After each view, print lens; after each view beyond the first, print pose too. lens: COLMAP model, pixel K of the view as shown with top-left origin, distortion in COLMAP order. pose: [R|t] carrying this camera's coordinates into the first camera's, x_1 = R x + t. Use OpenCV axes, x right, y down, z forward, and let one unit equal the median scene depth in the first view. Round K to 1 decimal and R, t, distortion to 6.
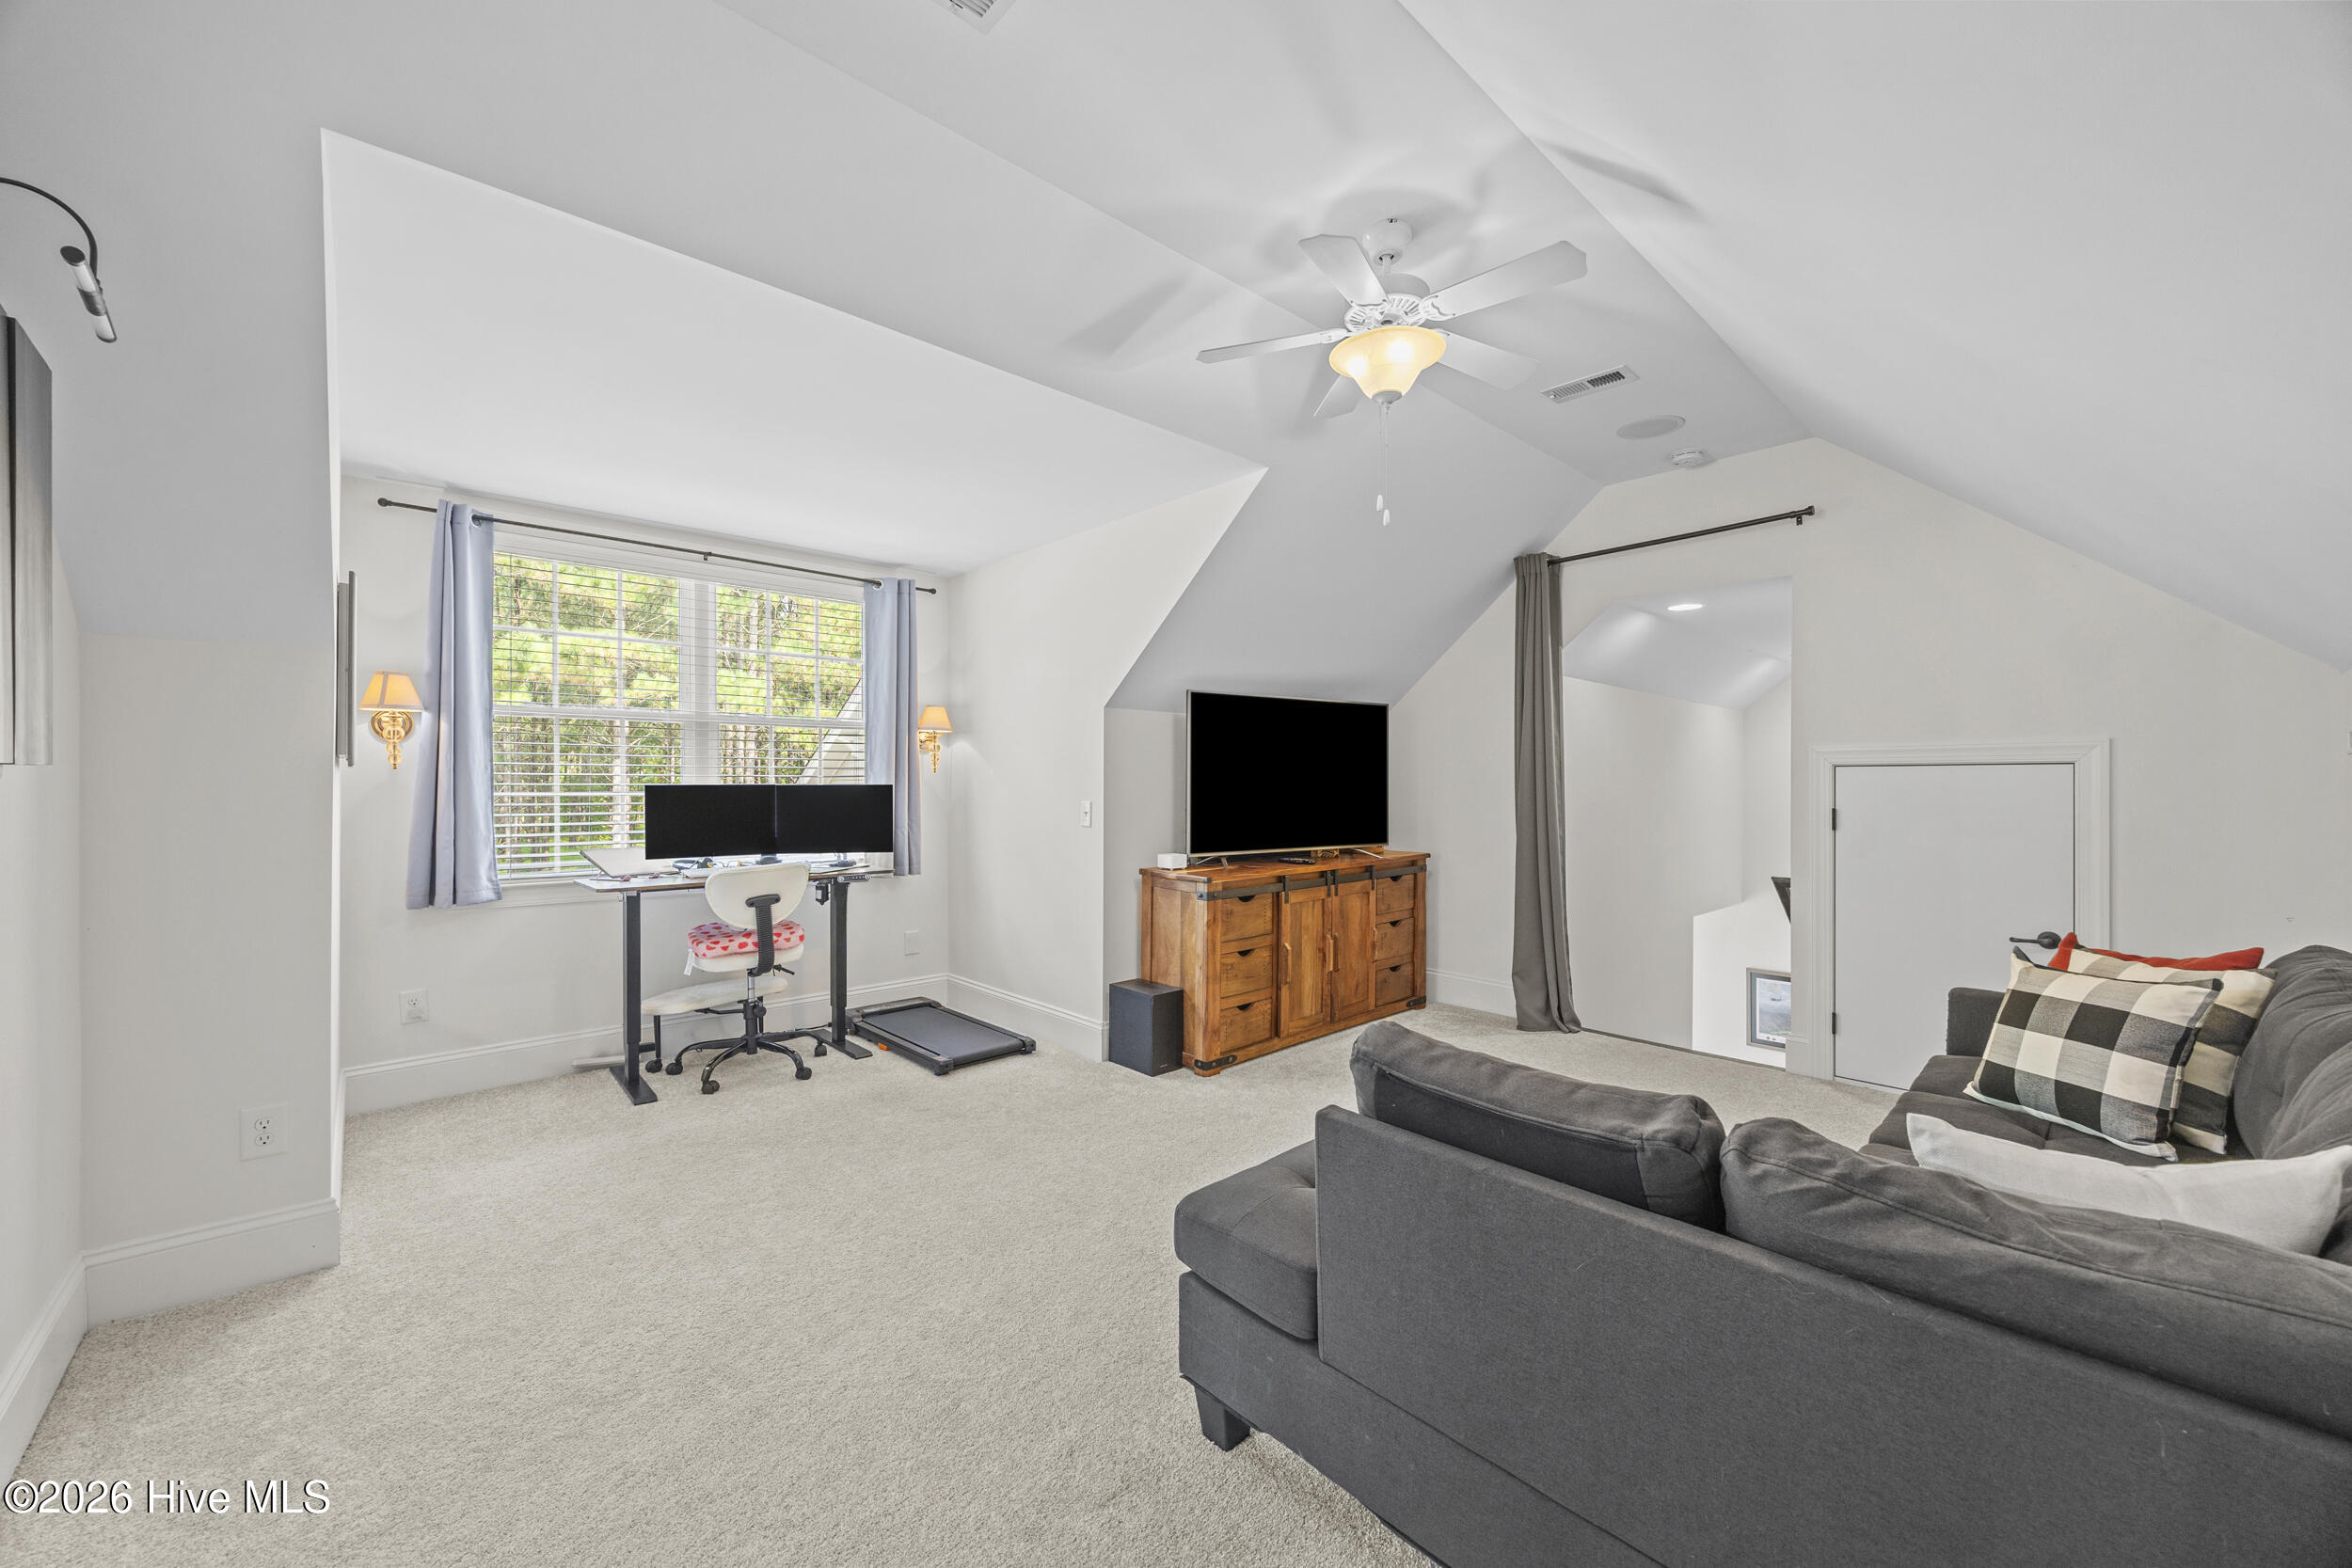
lens RADIAL K [[885.7, 0, 1165.9], [0, 885.7, 781.7], [0, 0, 1]] dist [0.003145, 0.000124]
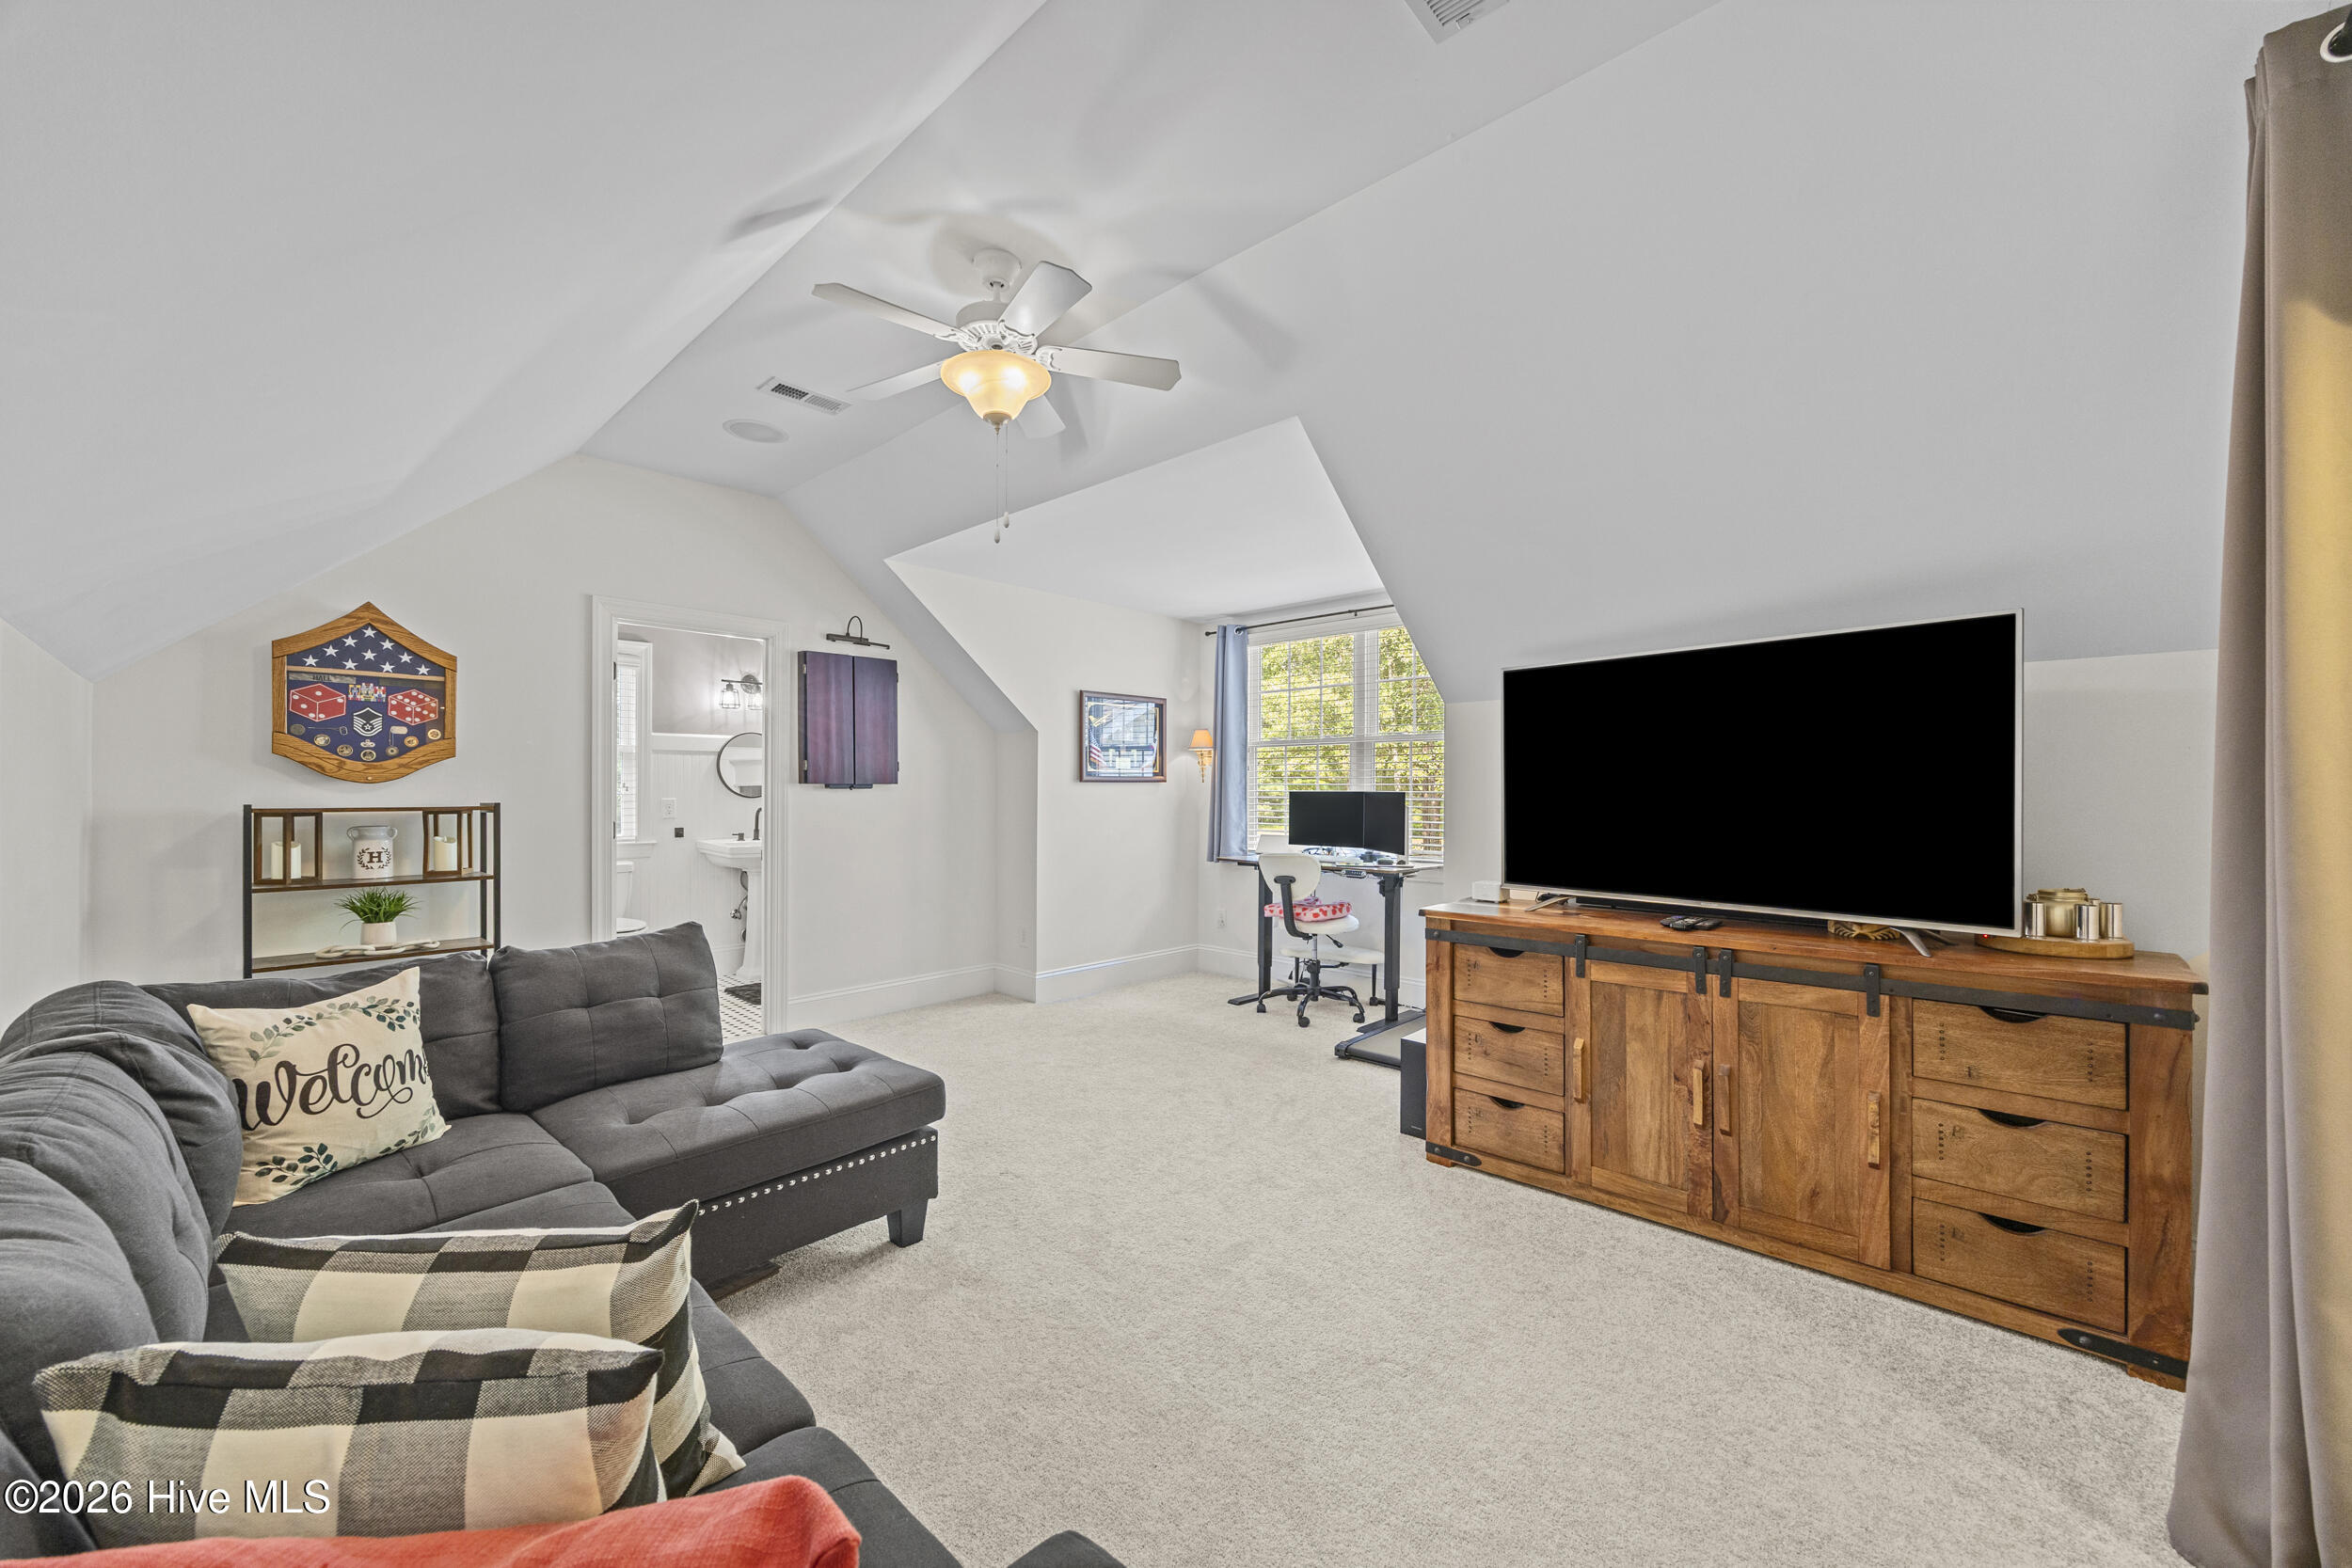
lens RADIAL K [[885.7, 0, 1167.1], [0, 885.7, 788.4], [0, 0, 1]] dist [0.003145, 0.000124]
pose [[0.083515, 0.000541, -0.996506, 0.762135], [-0.000806, 1.000000, 0.000476, -0.001043], [0.996506, 0.000764, 0.083516, 0.649864]]
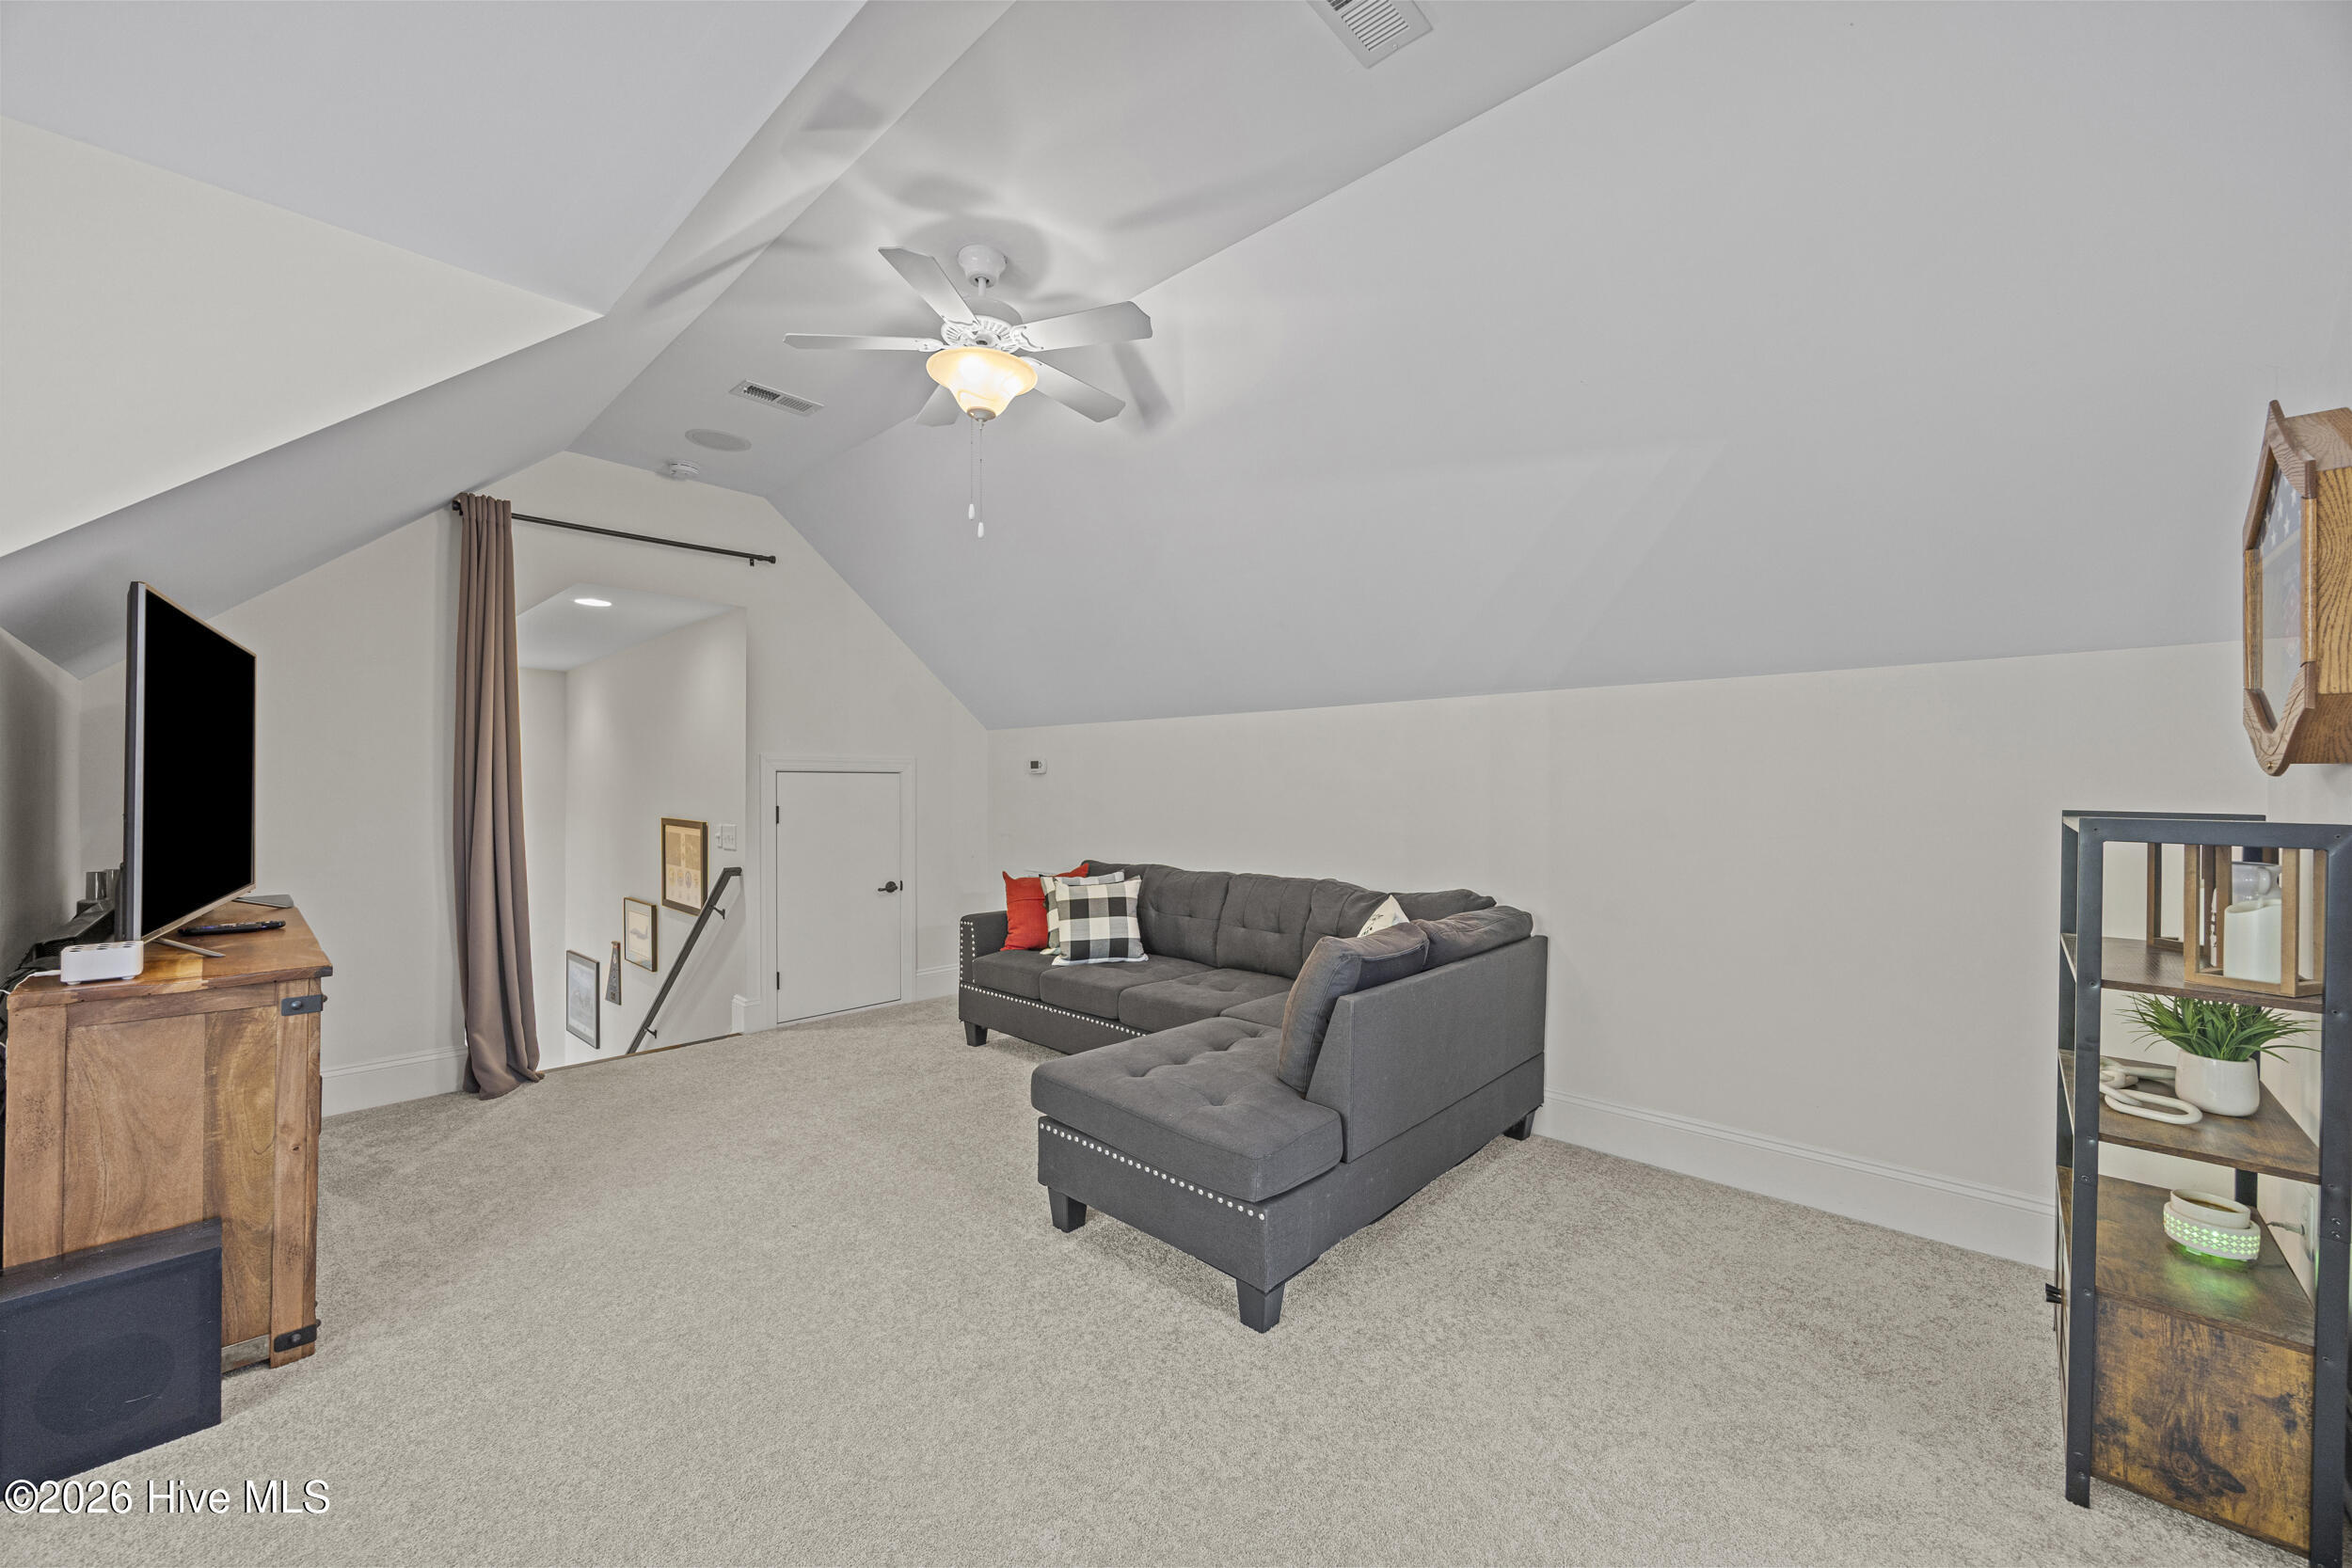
lens RADIAL K [[885.7, 0, 1170.3], [0, 885.7, 774.1], [0, 0, 1]] dist [0.003145, 0.000124]
pose [[-0.071219, 0.013841, 0.997365, -0.466384], [-0.005436, 0.999883, -0.014264, 0.000944], [-0.997446, -0.006438, -0.071135, 0.495301]]
